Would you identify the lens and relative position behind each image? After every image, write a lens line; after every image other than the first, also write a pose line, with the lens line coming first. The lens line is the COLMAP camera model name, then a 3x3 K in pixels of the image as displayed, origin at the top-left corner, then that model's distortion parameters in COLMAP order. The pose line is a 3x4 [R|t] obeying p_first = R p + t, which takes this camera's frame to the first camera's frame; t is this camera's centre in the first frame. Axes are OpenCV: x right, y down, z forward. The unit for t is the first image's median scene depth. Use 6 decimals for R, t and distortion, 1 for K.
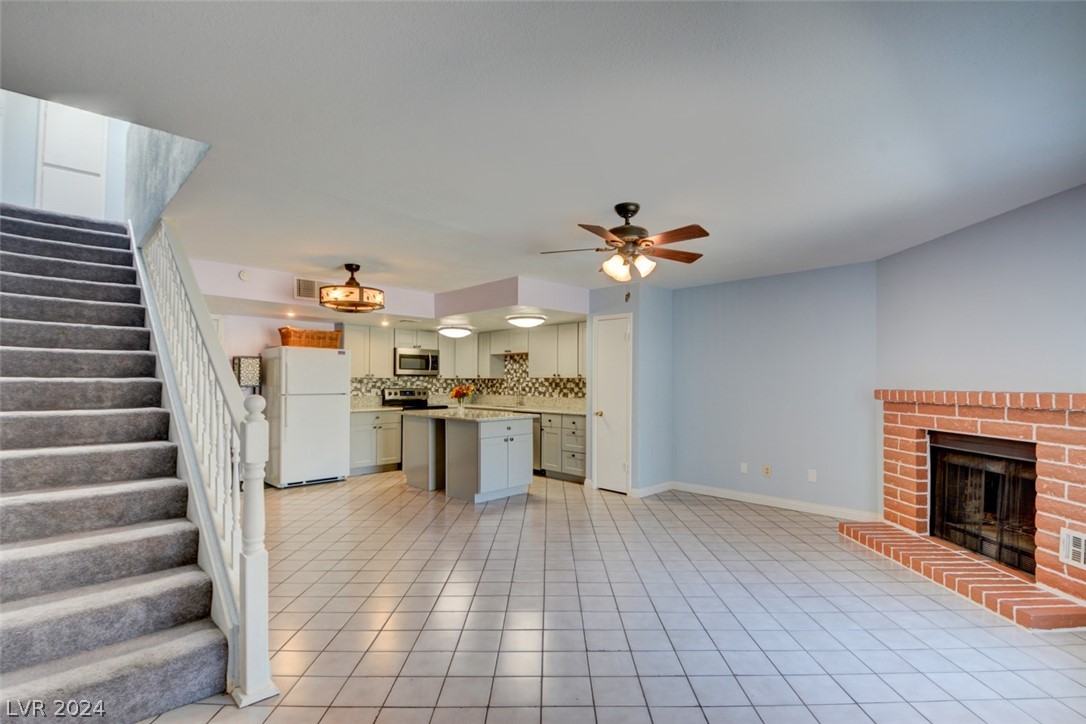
lens RADIAL K [[512.5, 0, 551.6], [0, 512.5, 361.5], [0, 0, 1]] dist [0.000135, -0.012364]
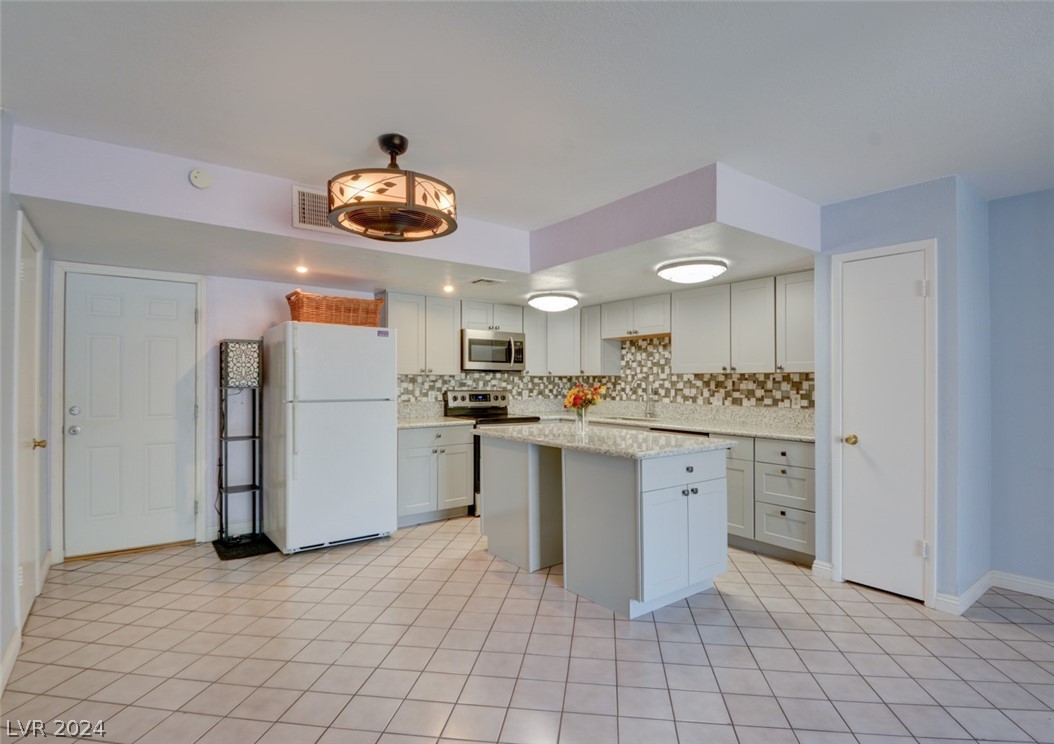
lens RADIAL K [[528.9, 0, 523.8], [0, 528.9, 370.2], [0, 0, 1]] dist [-0.003425, -0.007003]
pose [[0.988595, -0.005466, -0.150497, -0.145434], [0.007964, 0.999840, 0.016005, 0.018640], [0.150385, -0.017021, 0.988481, 0.394095]]
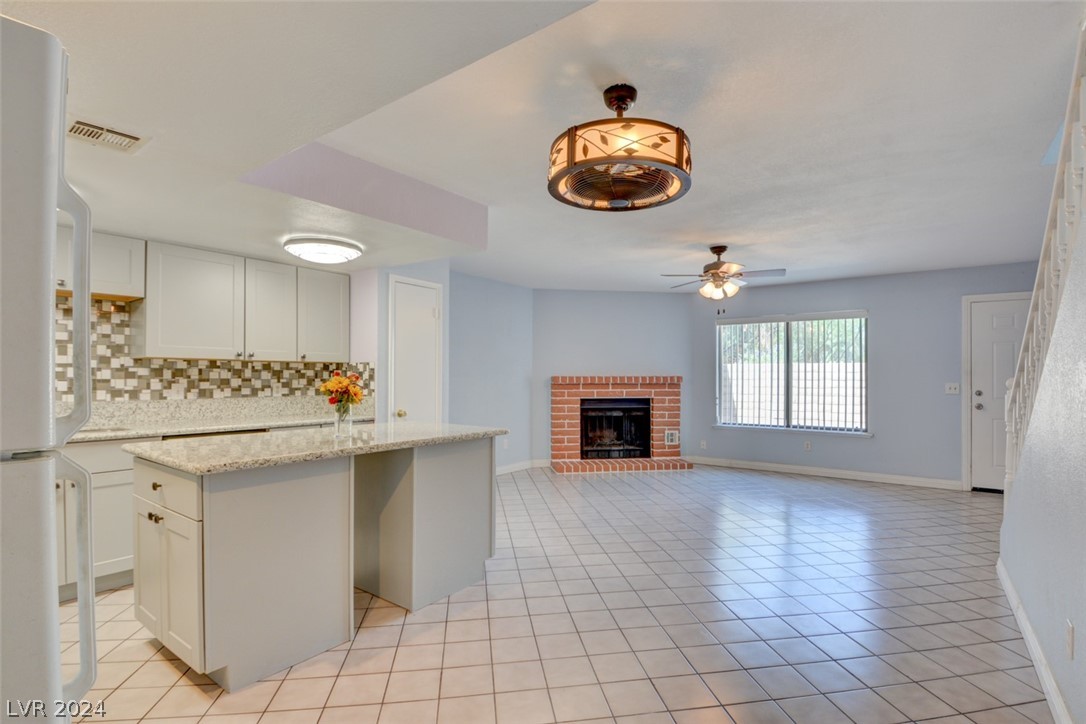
lens RADIAL K [[512.5, 0, 548.9], [0, 512.5, 369.5], [0, 0, 1]] dist [0.000135, -0.012364]
pose [[-0.153060, 0.004924, 0.988205, -0.597078], [-0.045268, 0.998903, -0.011989, 0.037049], [-0.987180, -0.046569, -0.152669, 0.848857]]
